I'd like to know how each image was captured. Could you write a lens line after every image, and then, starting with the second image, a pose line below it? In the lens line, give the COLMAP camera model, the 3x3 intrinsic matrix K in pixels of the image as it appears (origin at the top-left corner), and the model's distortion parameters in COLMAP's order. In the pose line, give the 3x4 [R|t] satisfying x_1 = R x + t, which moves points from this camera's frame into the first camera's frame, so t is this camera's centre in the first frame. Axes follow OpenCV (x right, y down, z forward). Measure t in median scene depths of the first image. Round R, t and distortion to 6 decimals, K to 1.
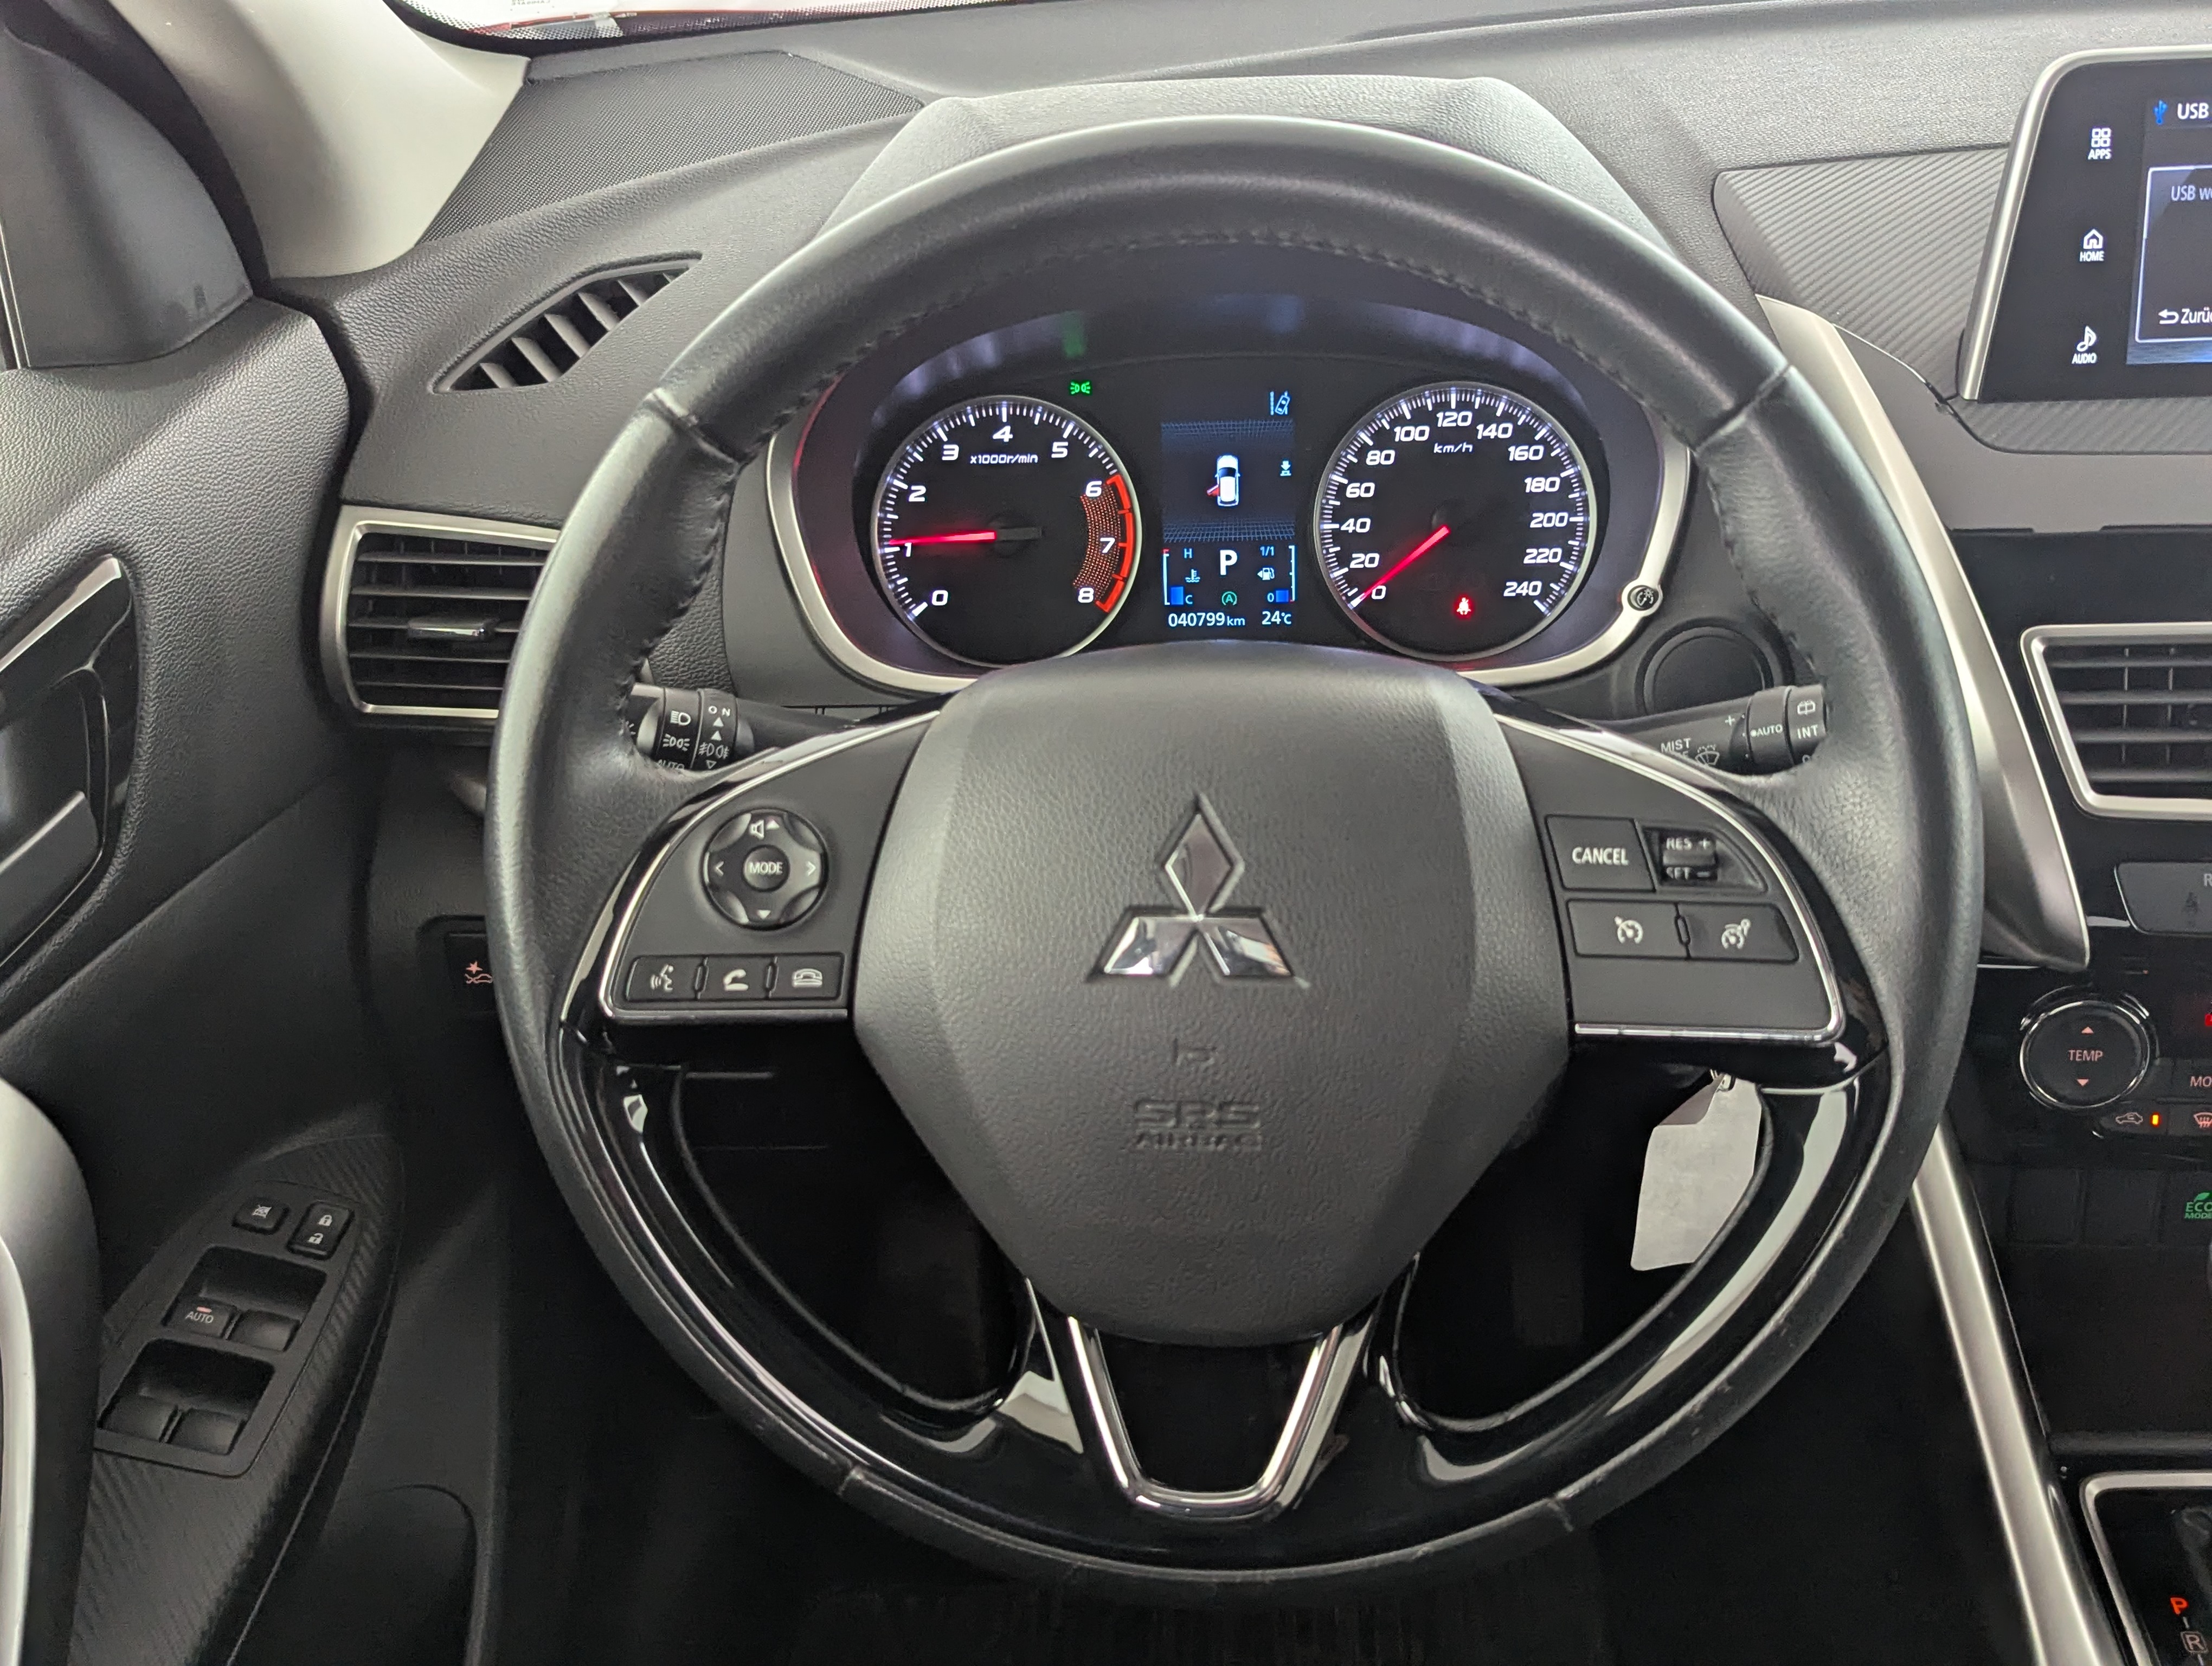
lens RADIAL K [[2092.9, 0, 1105.7], [0, 2092.9, 856.6], [0, 0, 1]] dist [0.042864, 0.000000]
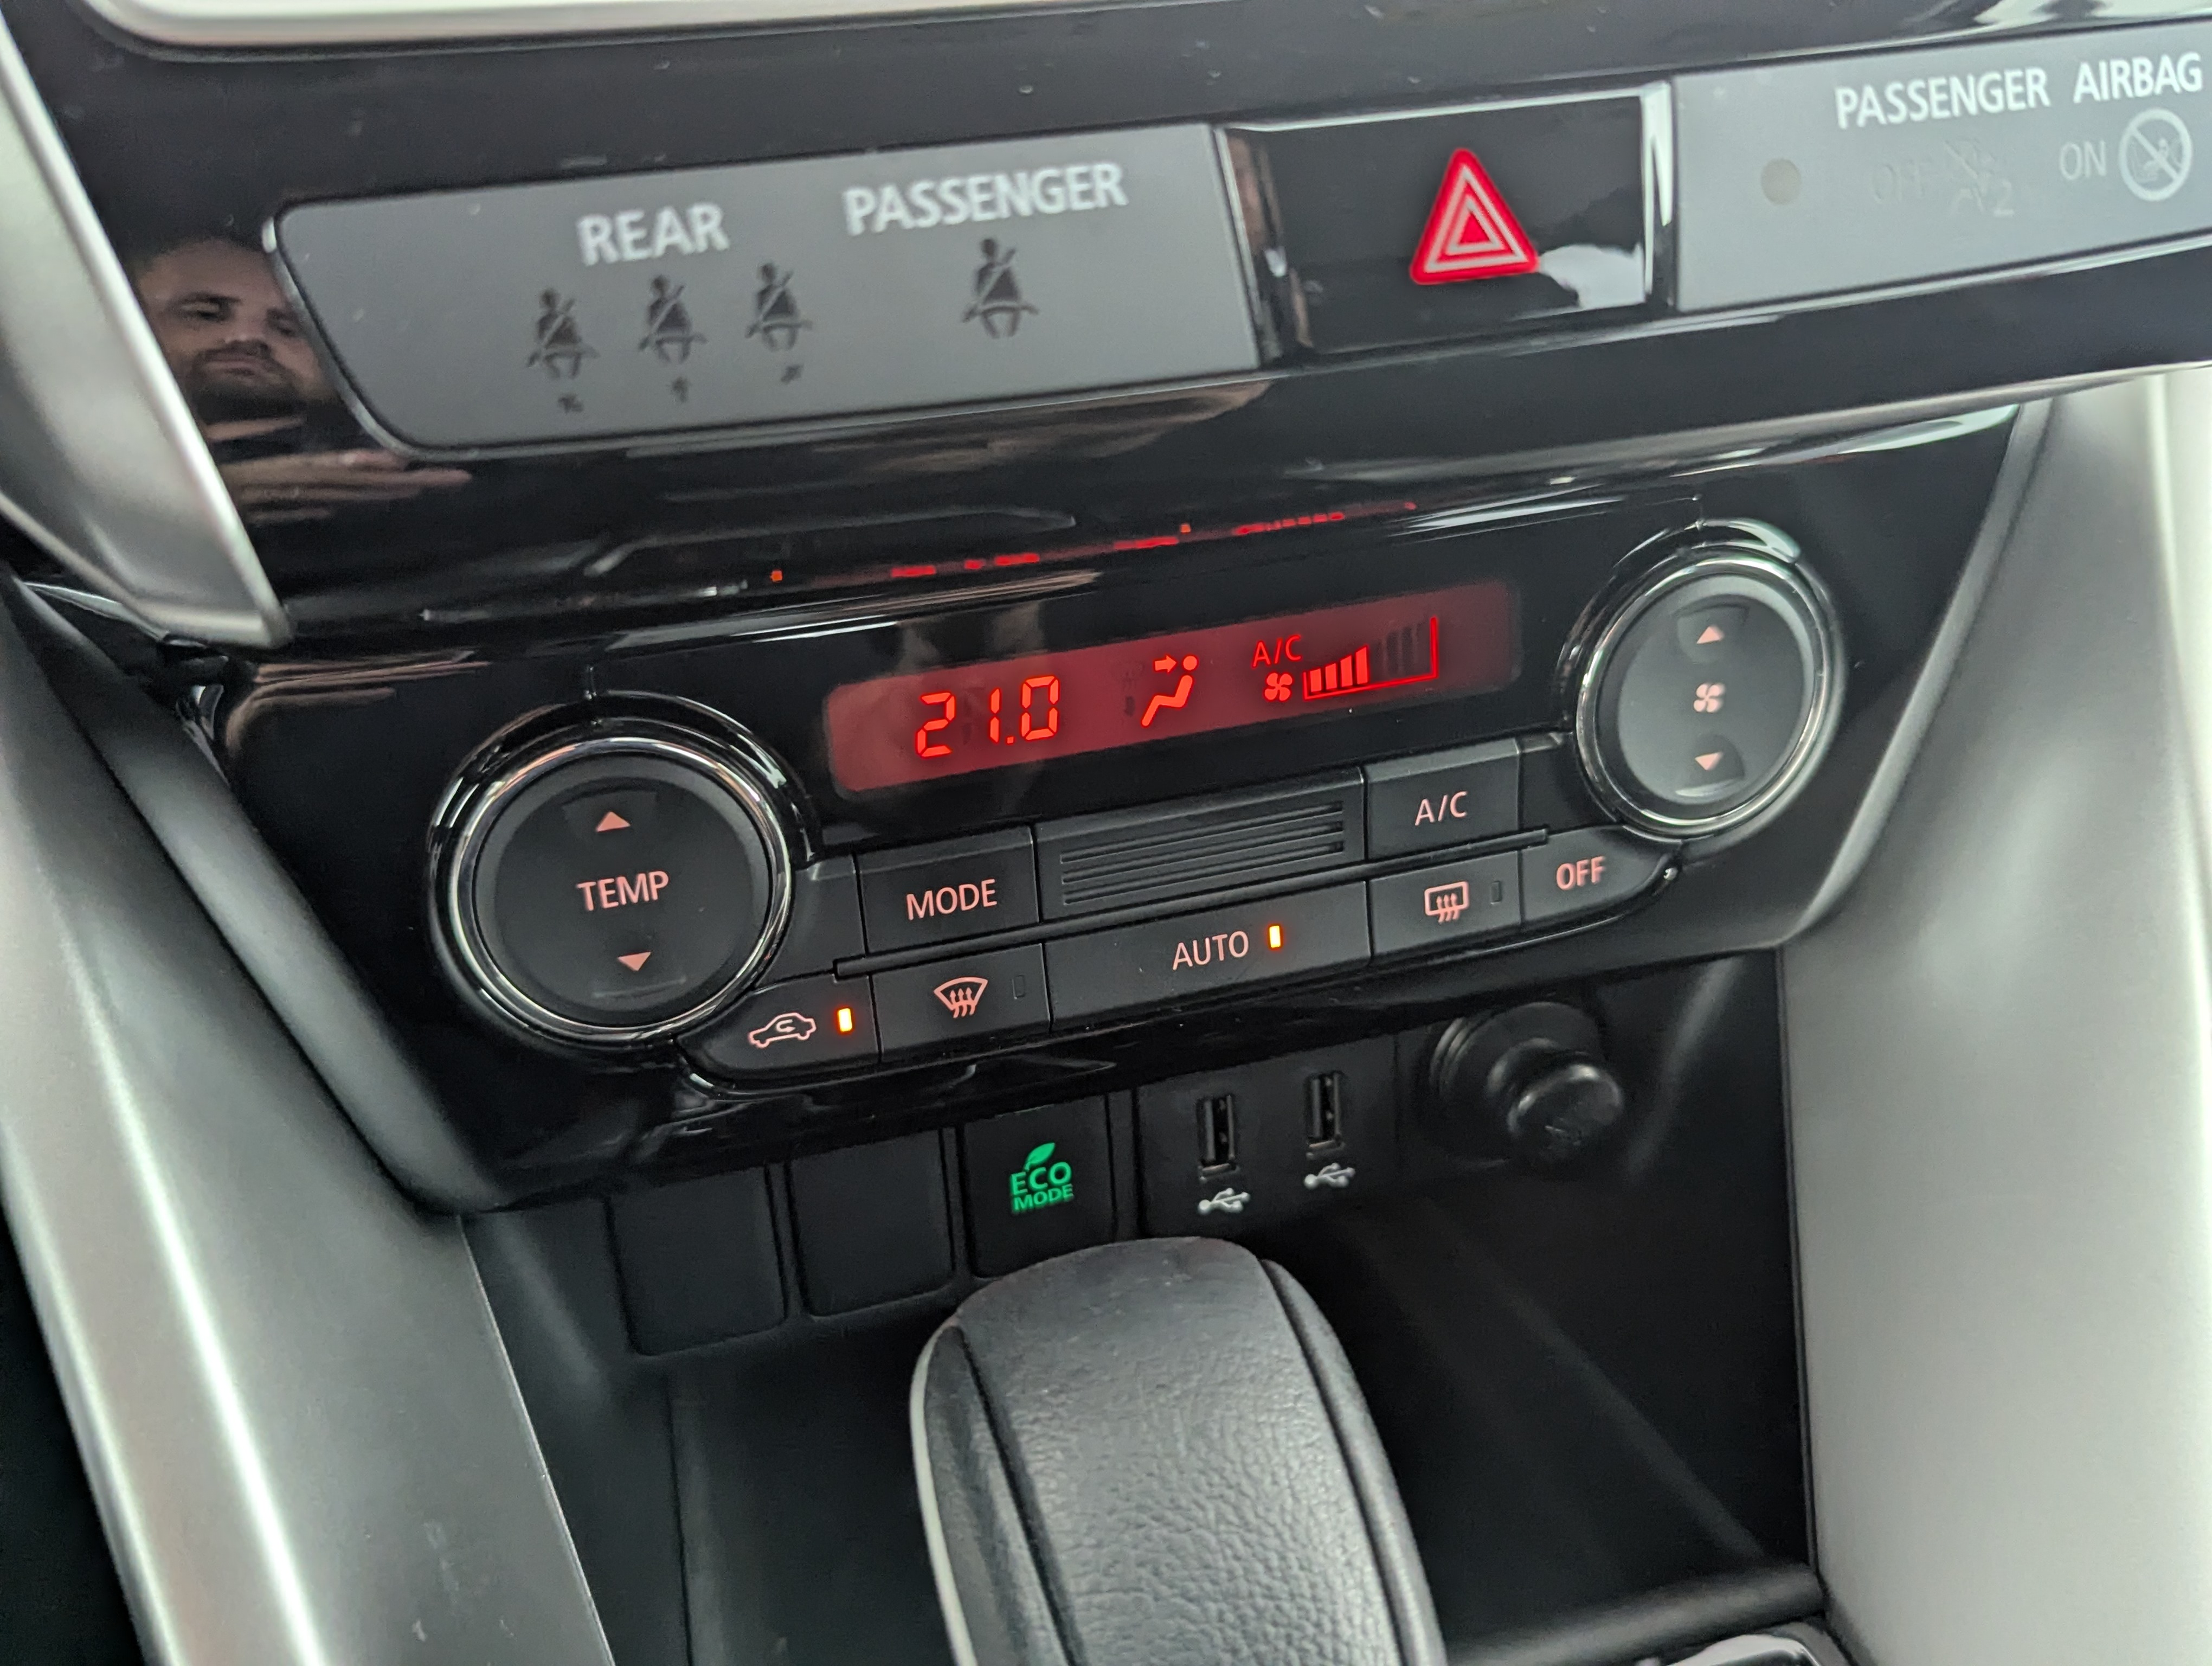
lens RADIAL K [[2092.9, 0, 1116.3], [0, 2092.9, 818.2], [0, 0, 1]] dist [0.042864, 0.000000]
pose [[0.927436, -0.161577, 0.337276, 0.381445], [0.146918, 0.986758, 0.068729, 0.062489], [-0.343915, -0.014190, 0.938894, 0.566987]]
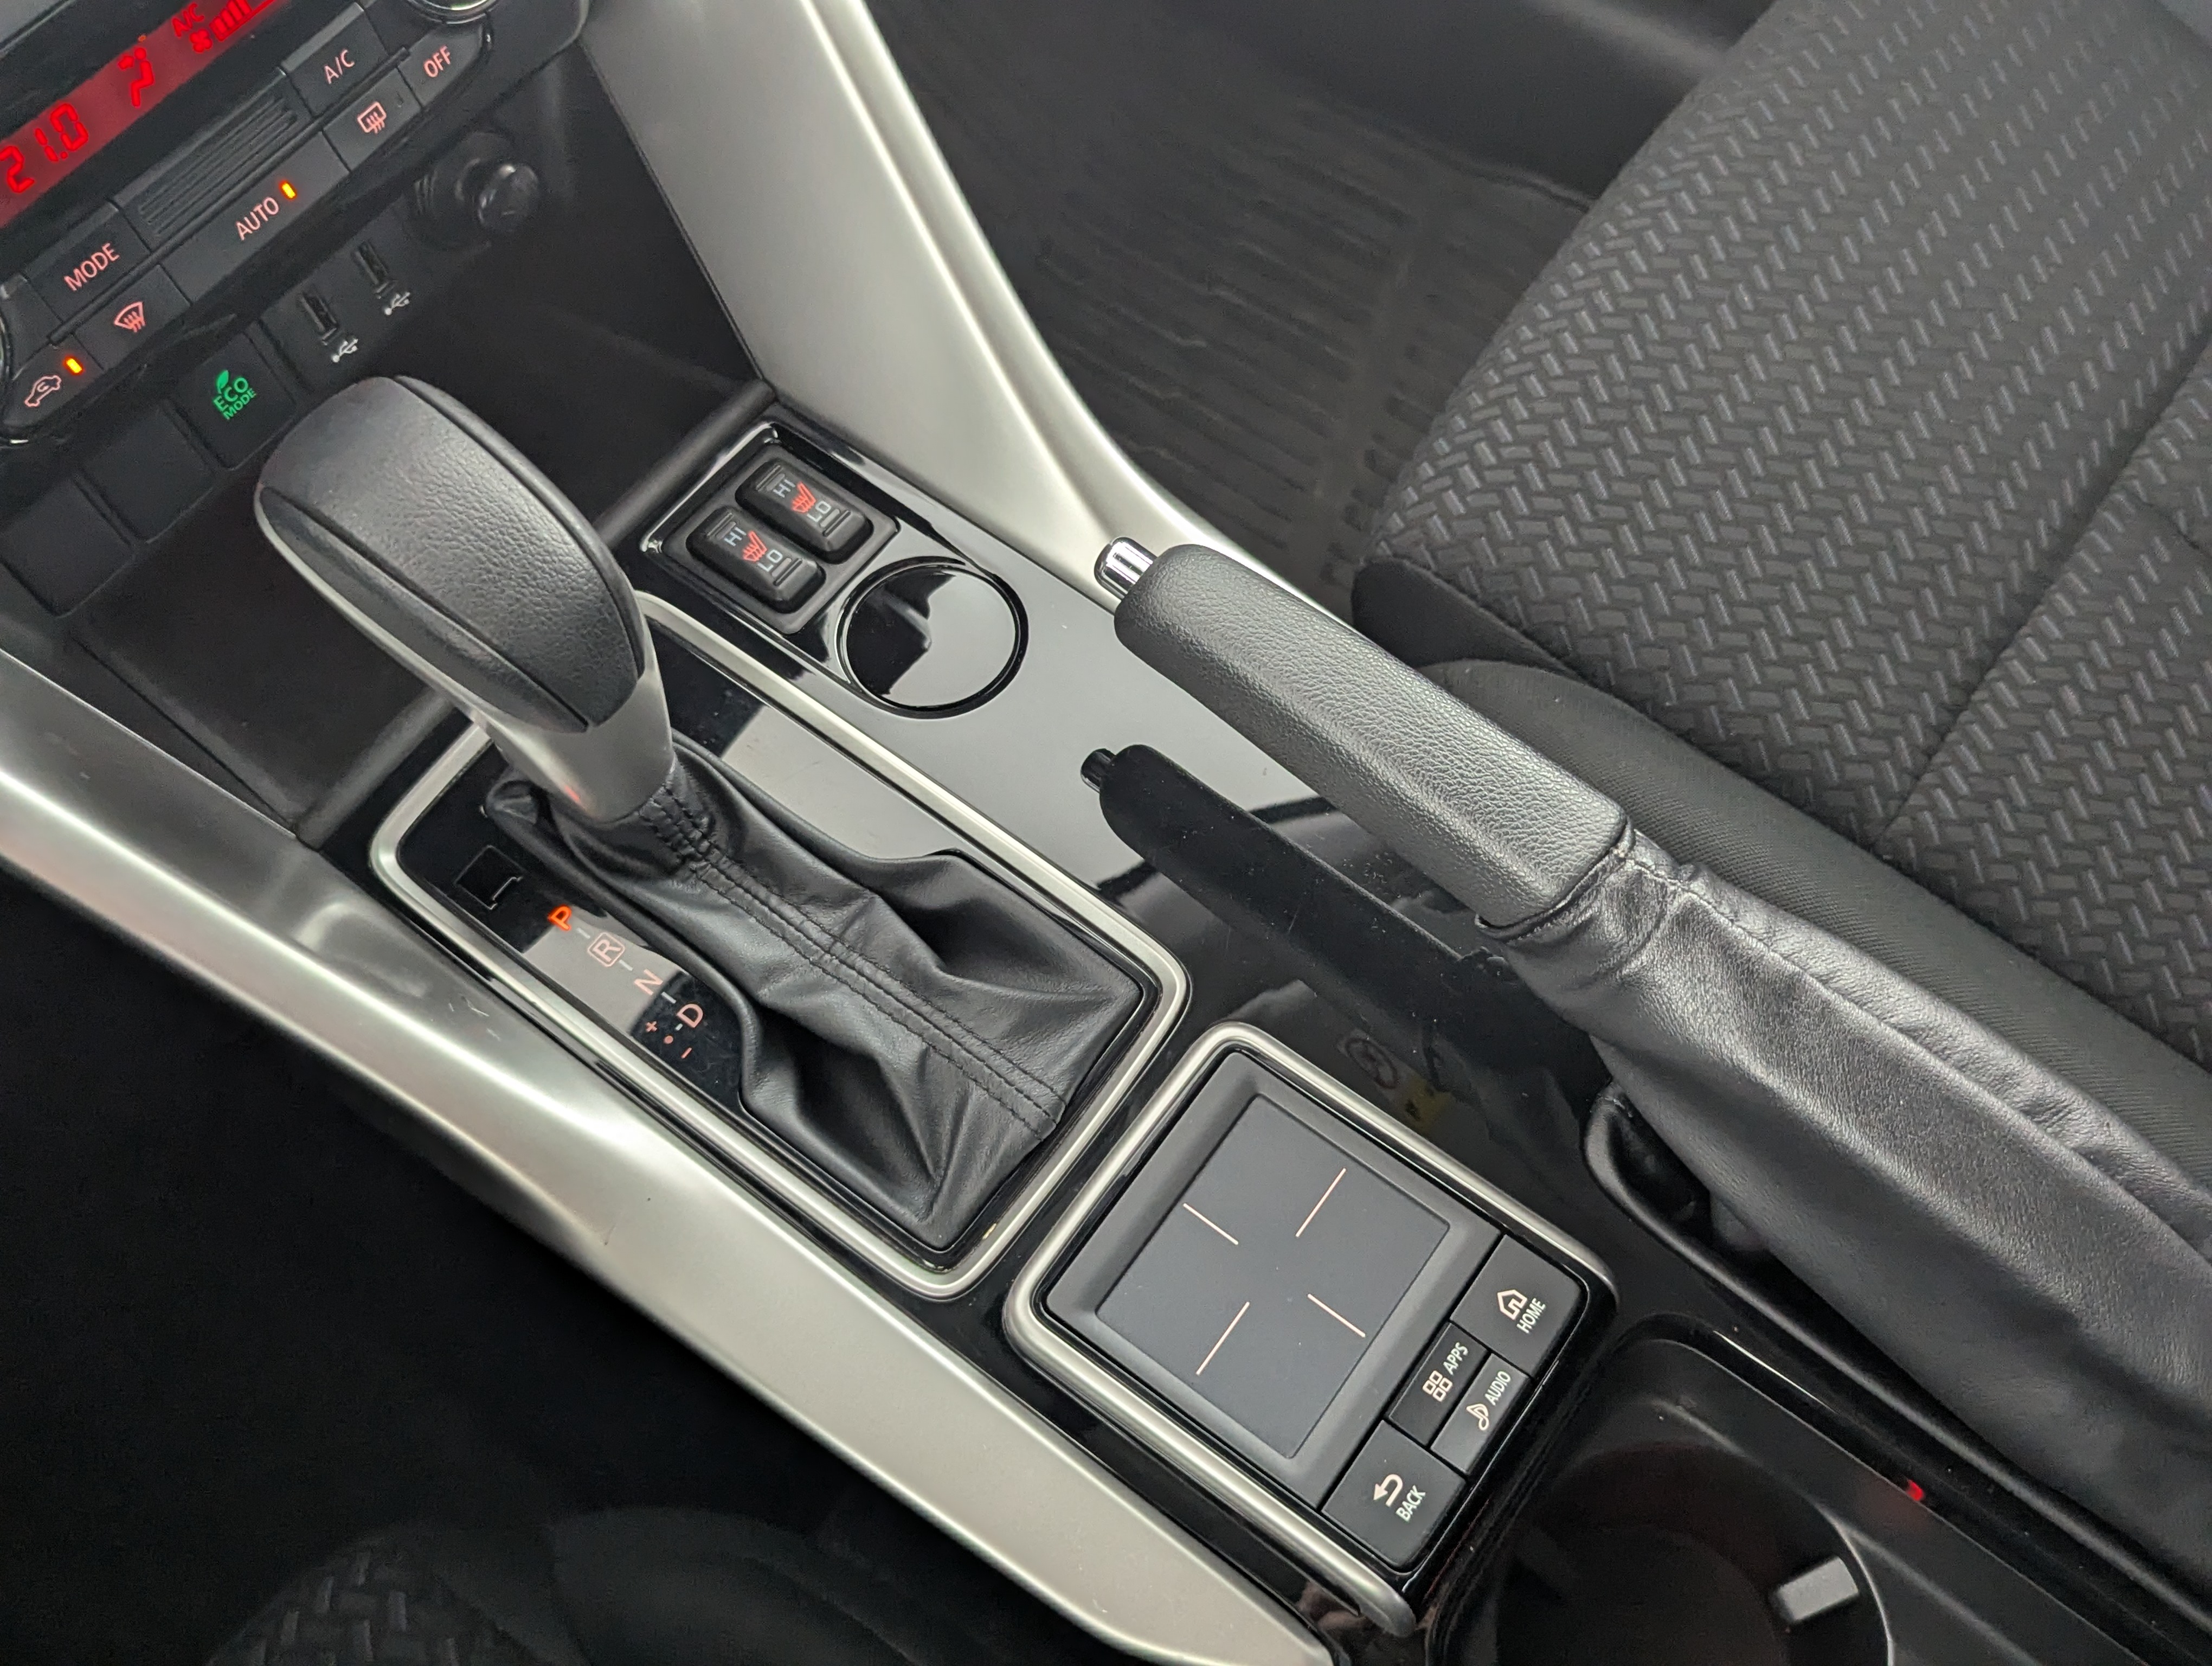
lens RADIAL K [[2092.9, 0, 1107.4], [0, 2092.9, 778.0], [0, 0, 1]] dist [0.042864, 0.000000]
pose [[0.537733, -0.726151, 0.428425, 0.278222], [0.435282, 0.674293, 0.596539, -0.029882], [-0.722061, -0.134293, 0.678670, 0.312705]]
